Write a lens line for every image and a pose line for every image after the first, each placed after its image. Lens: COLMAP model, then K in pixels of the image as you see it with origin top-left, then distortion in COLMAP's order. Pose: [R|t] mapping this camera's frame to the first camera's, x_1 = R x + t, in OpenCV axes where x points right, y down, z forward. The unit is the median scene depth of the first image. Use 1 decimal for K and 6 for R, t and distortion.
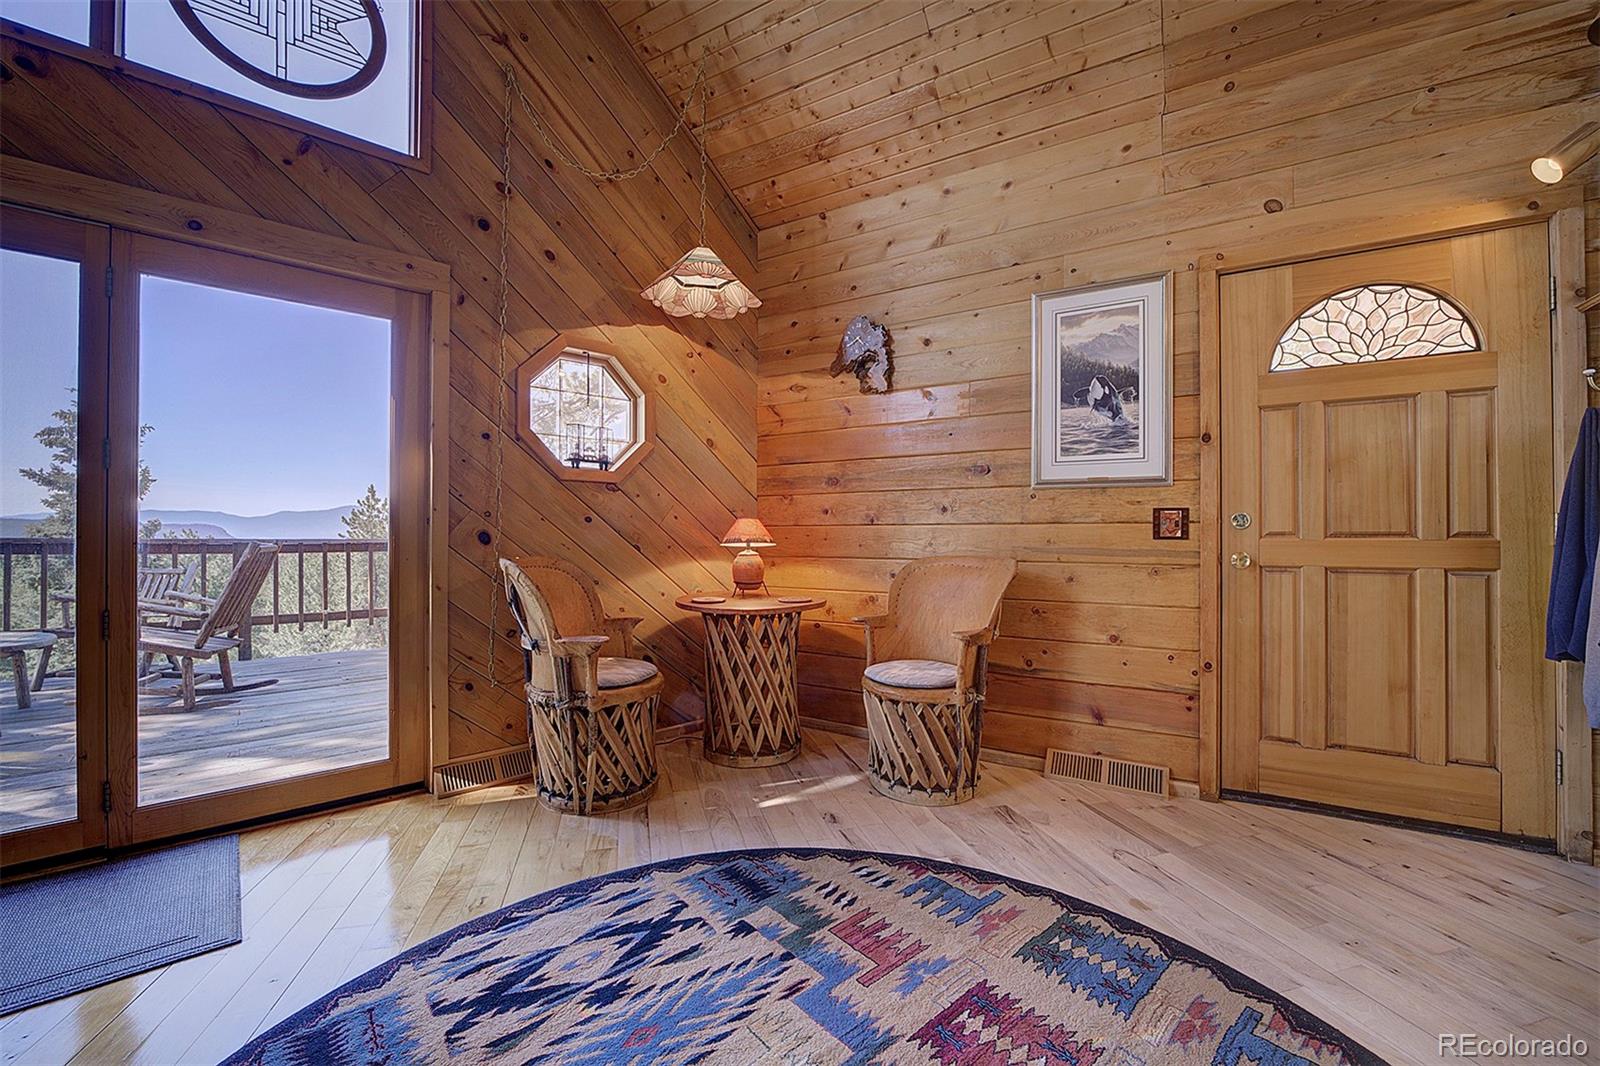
lens RADIAL K [[641.1, 0, 803.7], [0, 641.1, 529.3], [0, 0, 1]] dist [-0.016875, -0.000050]
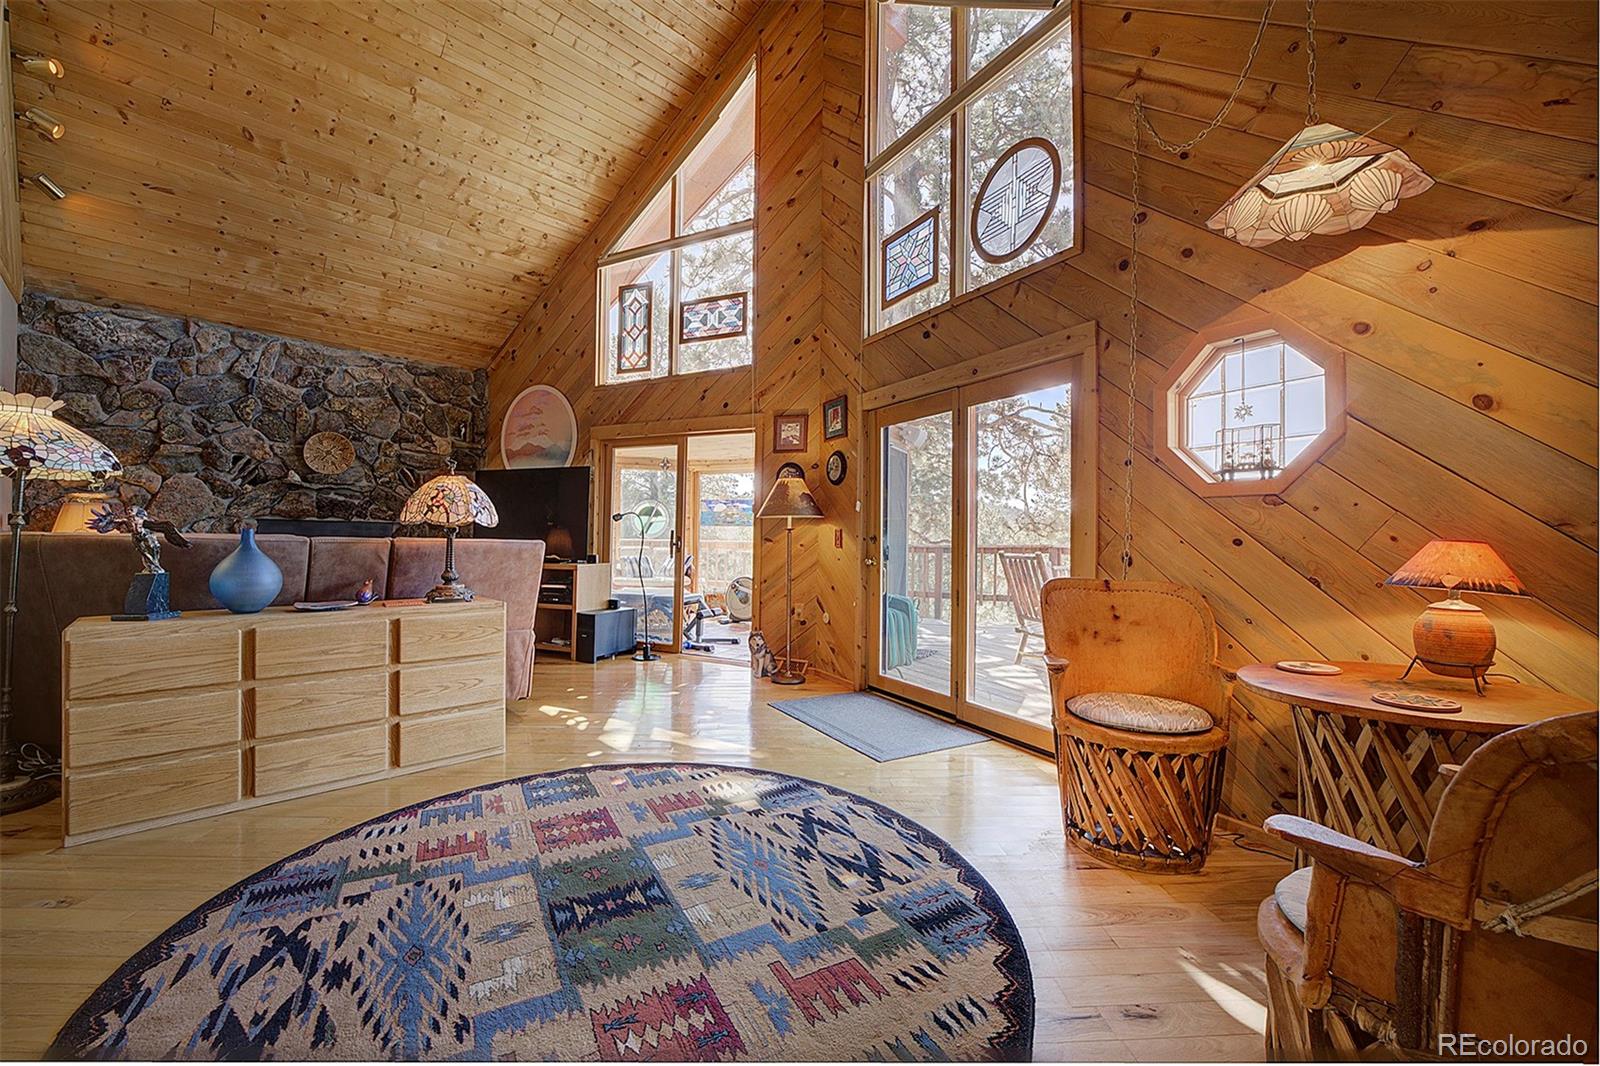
lens RADIAL K [[641.1, 0, 793.9], [0, 641.1, 525.8], [0, 0, 1]] dist [-0.016875, -0.000050]
pose [[-0.220251, -0.023633, -0.975157, 0.814069], [-0.010377, 0.999707, -0.021884, -0.017529], [0.975388, 0.005300, -0.220432, 0.876775]]
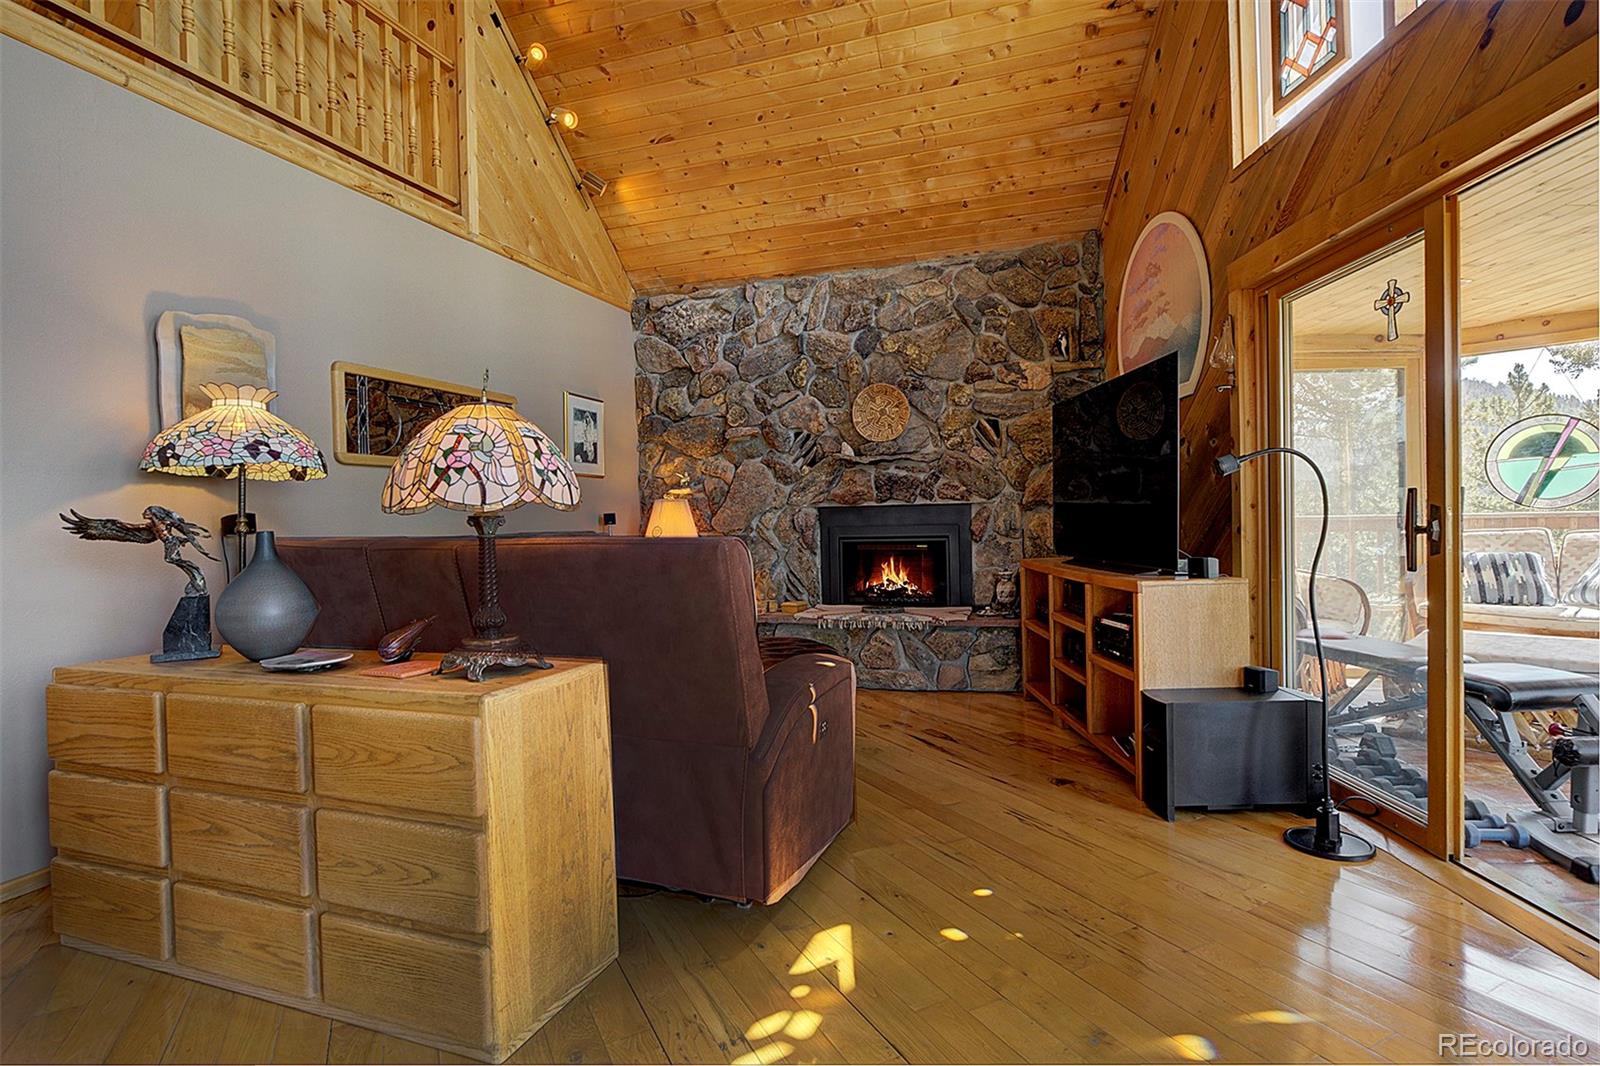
lens RADIAL K [[789.3, 0, 799.1], [0, 789.3, 525.5], [0, 0, 1]] dist [-0.001849, -0.000264]
pose [[-0.977280, 0.022003, -0.210806, -0.629340], [0.022828, 0.999738, -0.001481, -0.016616], [0.210719, -0.006259, -0.977527, 0.691905]]
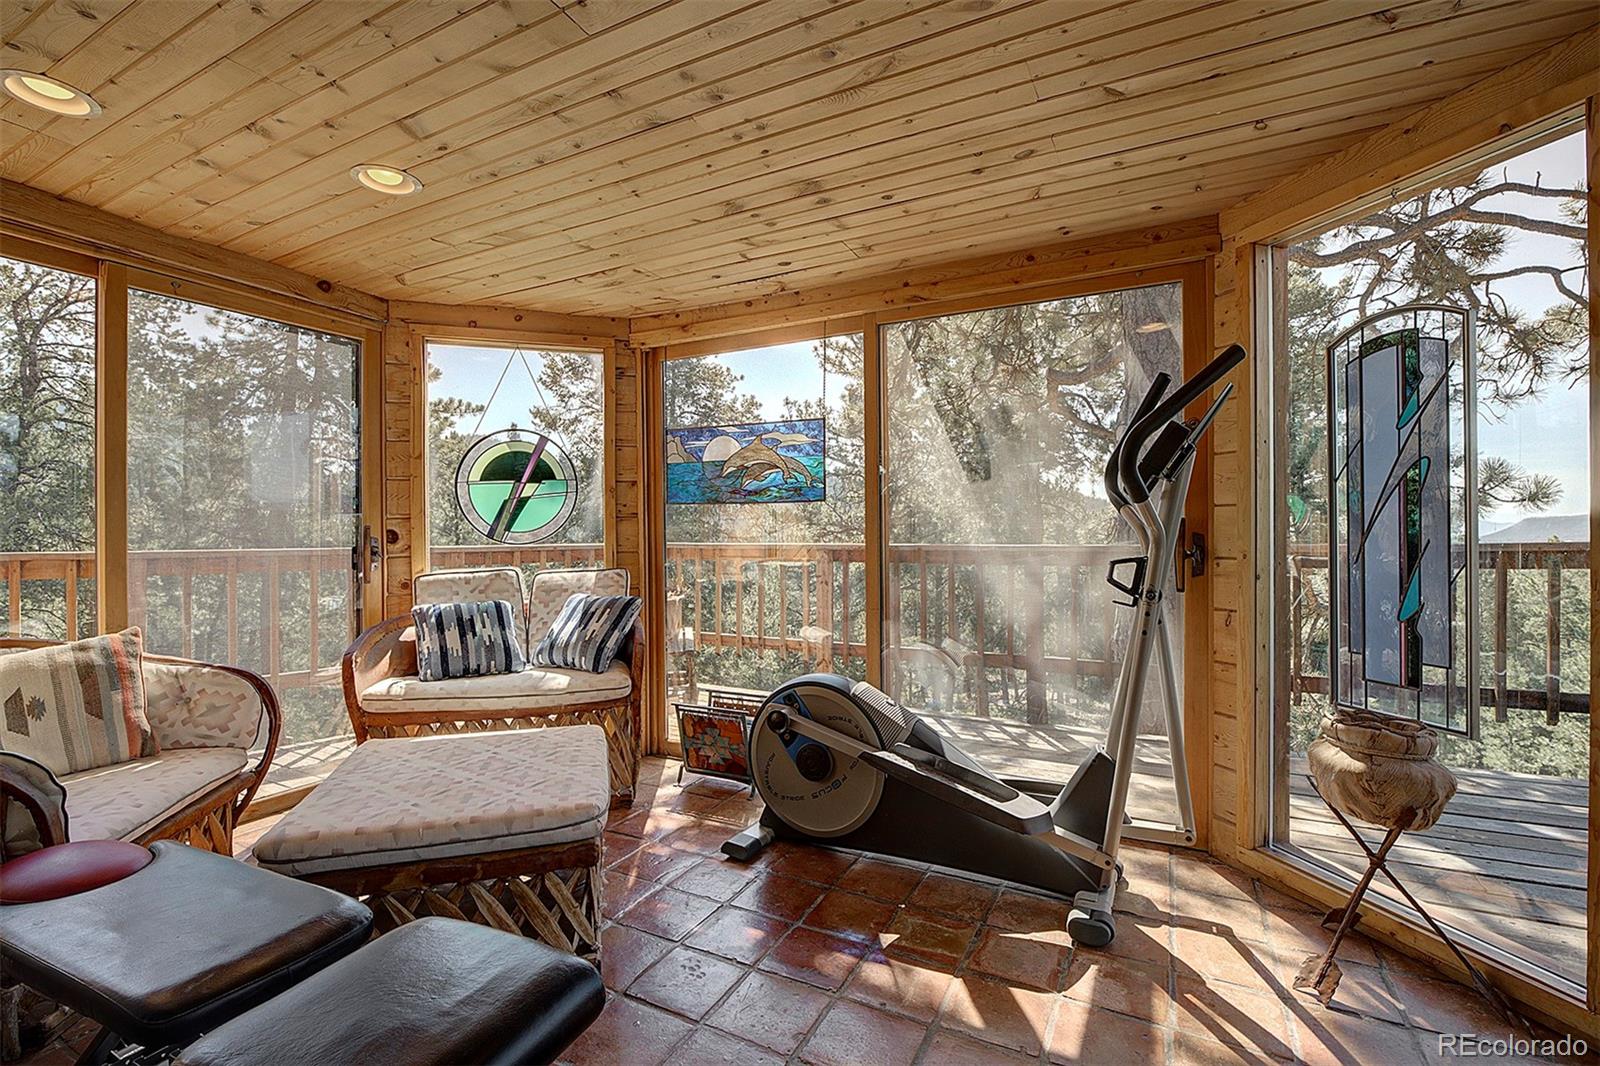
lens RADIAL K [[731.5, 0, 794.6], [0, 731.5, 535.3], [0, 0, 1]] dist [-0.021544, -0.000732]
pose [[-0.251692, 0.006629, -0.967785, -1.649608], [0.014612, 0.999889, 0.003048, -0.034961], [0.967697, -0.013374, -0.251761, 0.034410]]
